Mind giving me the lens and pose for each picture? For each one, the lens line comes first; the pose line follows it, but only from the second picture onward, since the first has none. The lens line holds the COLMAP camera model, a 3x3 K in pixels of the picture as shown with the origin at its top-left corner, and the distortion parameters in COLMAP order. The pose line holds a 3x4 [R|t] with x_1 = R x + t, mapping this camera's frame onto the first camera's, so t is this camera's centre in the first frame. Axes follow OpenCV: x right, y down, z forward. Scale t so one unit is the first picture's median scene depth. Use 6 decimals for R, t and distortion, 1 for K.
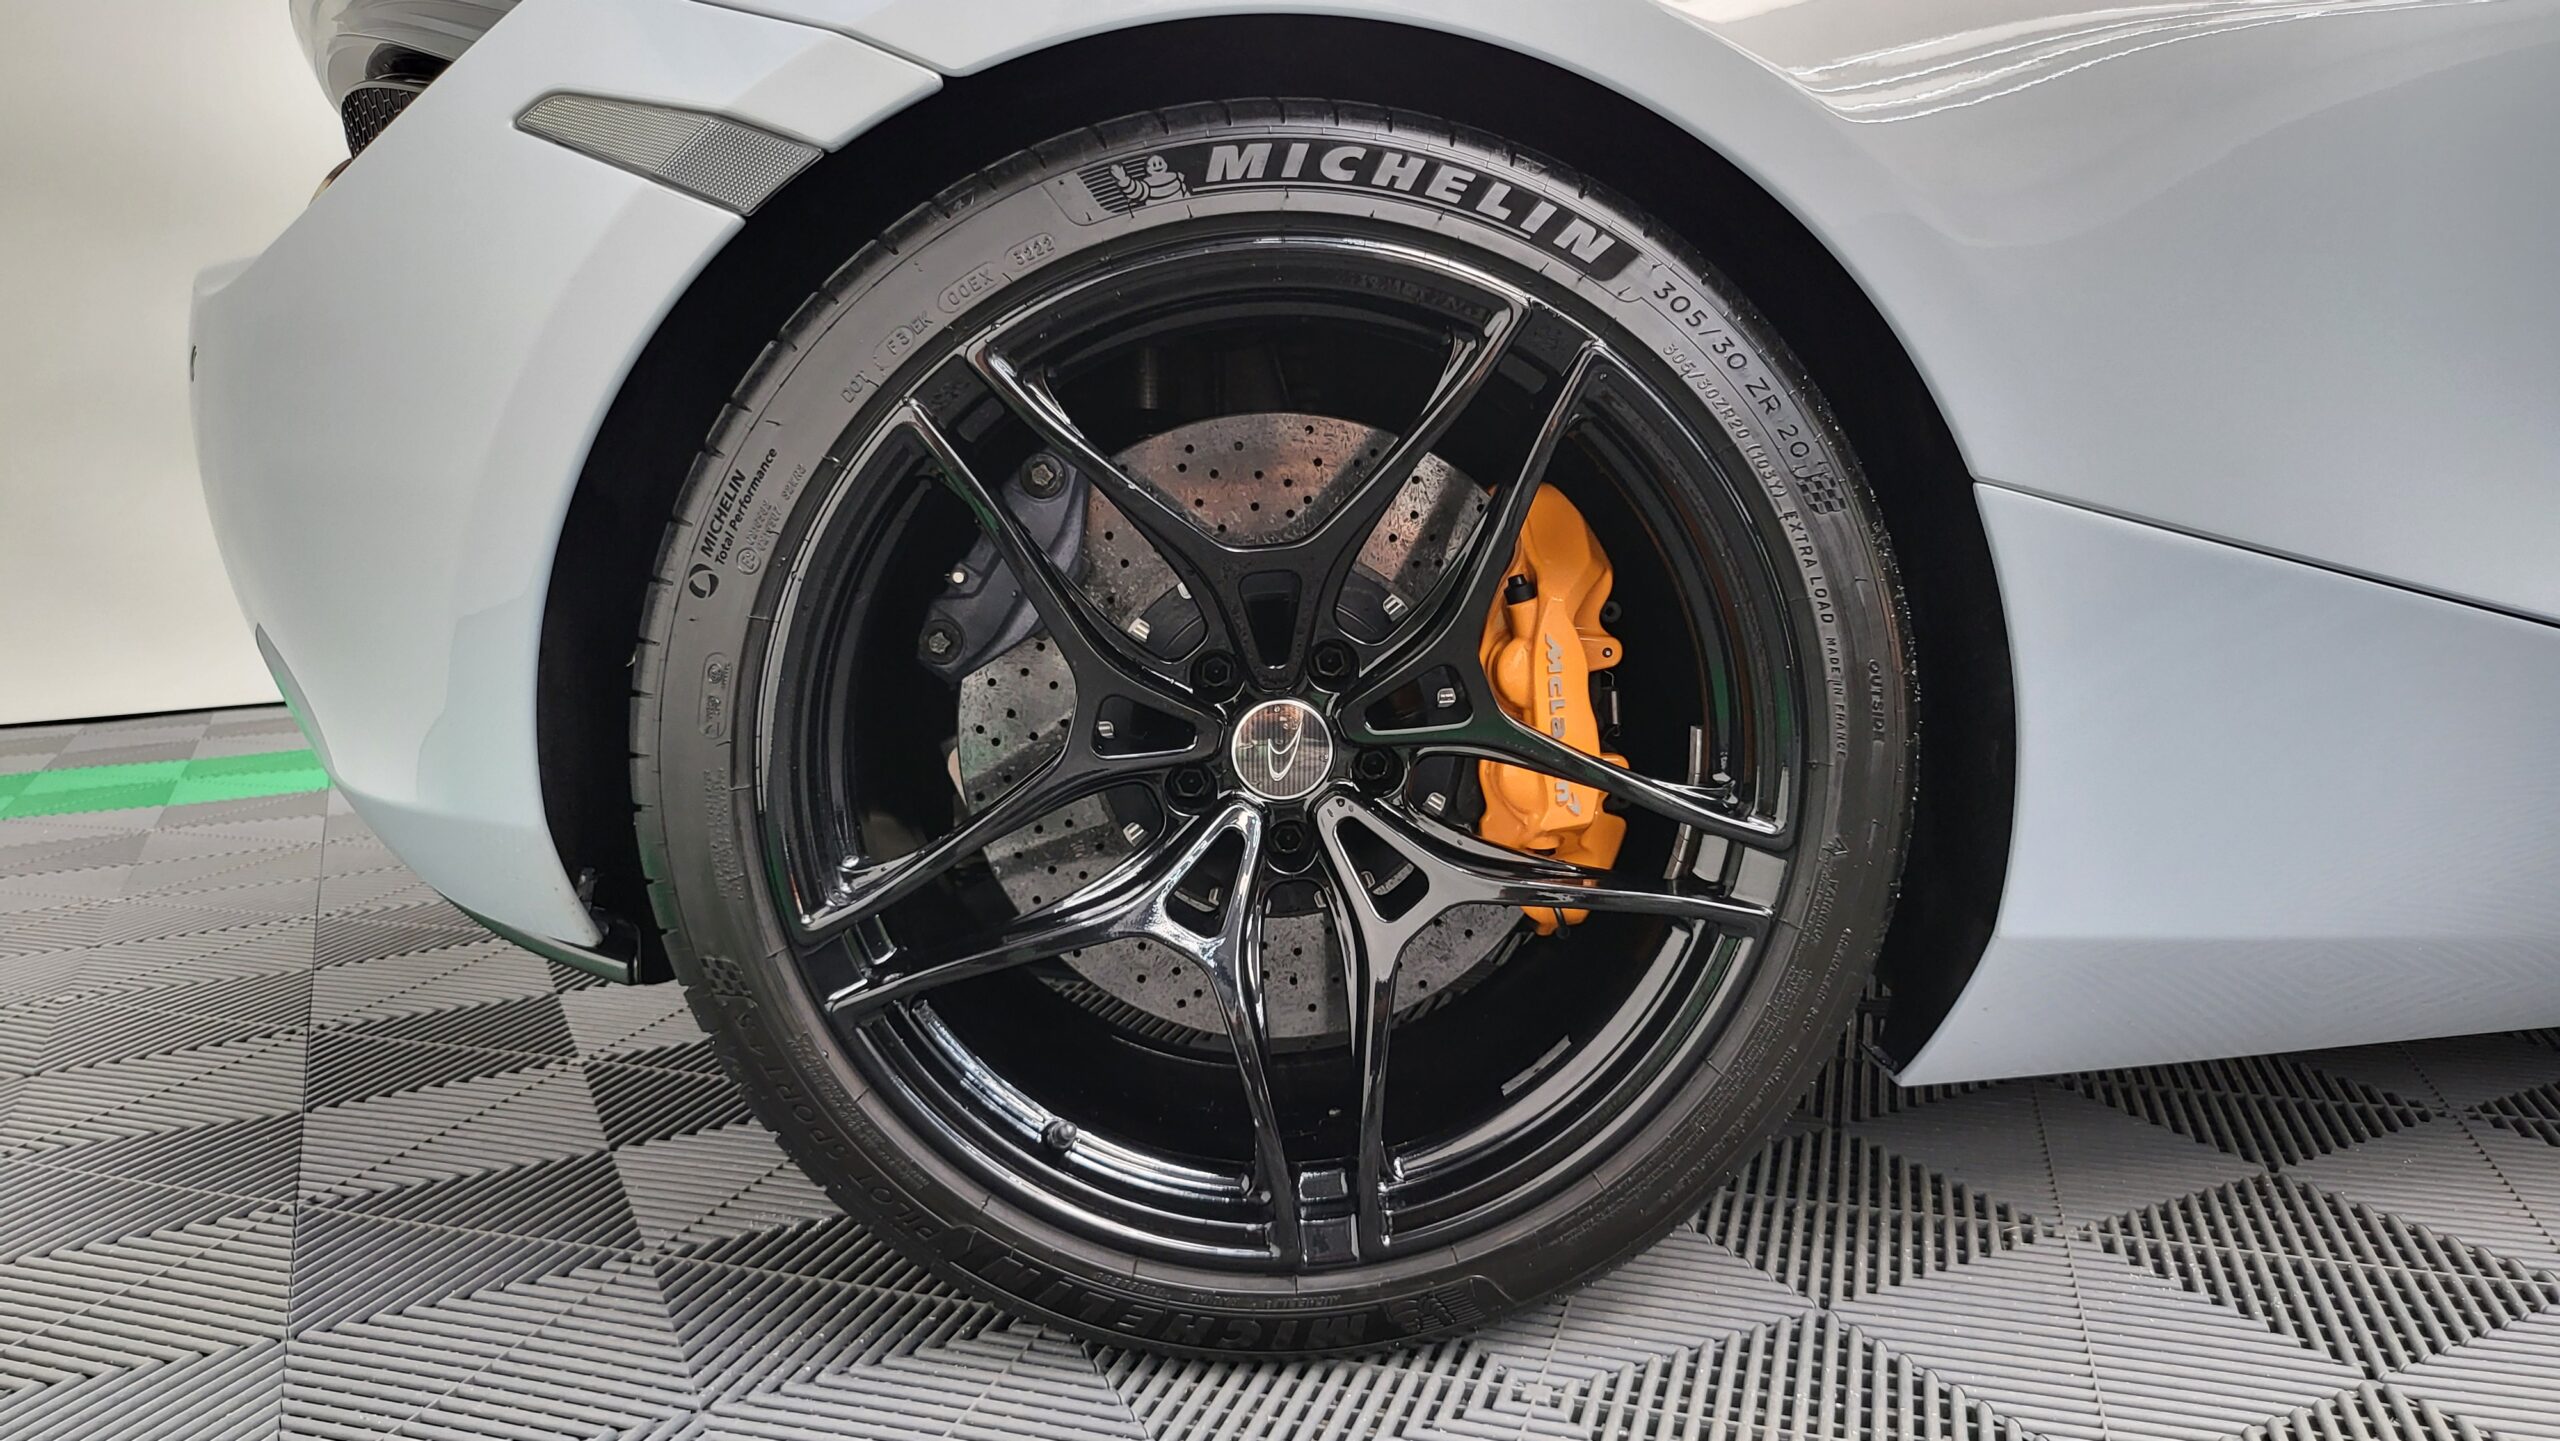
lens RADIAL K [[1812.9, 0, 1265.3], [0, 1812.9, 720.9], [0, 0, 1]] dist [0.039263, -0.048179]
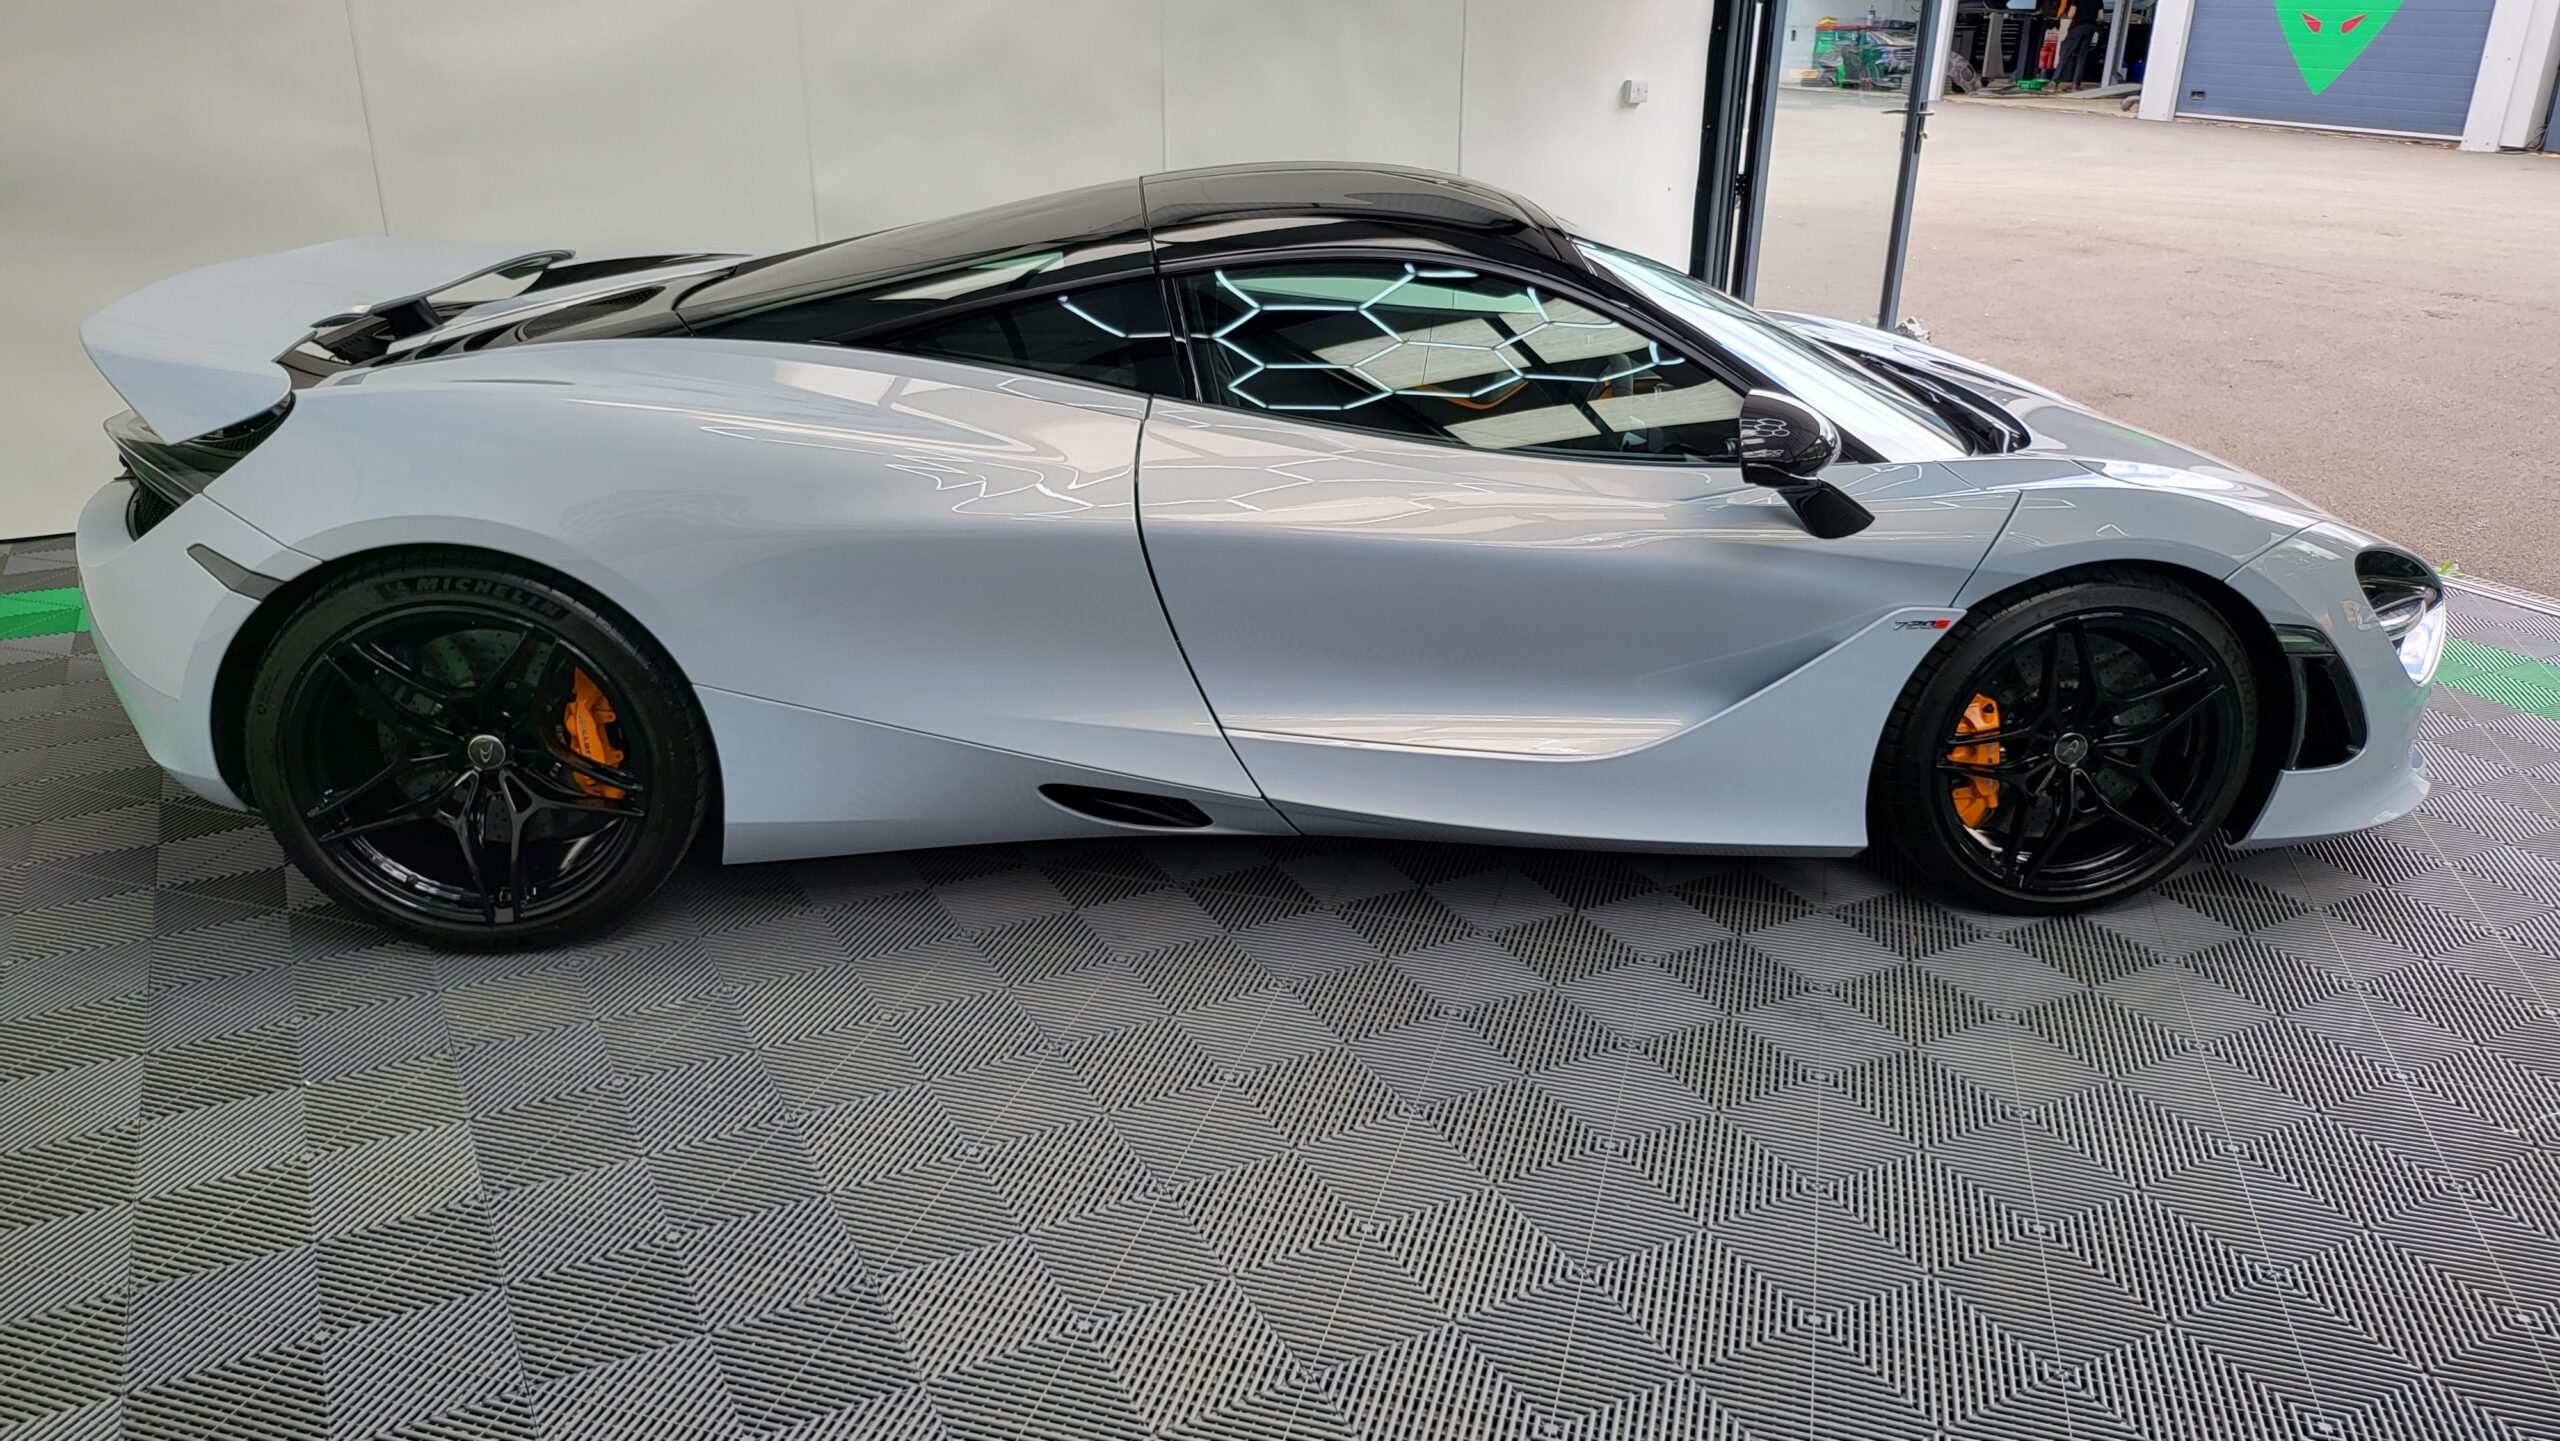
lens RADIAL K [[1812.9, 0, 1298.7], [0, 1812.9, 728.9], [0, 0, 1]] dist [0.039263, -0.048179]
pose [[0.998255, 0.024060, 0.053934, 1.189272], [-0.035392, 0.974812, 0.220203, -0.734335], [-0.047277, -0.221728, 0.973962, -1.955469]]
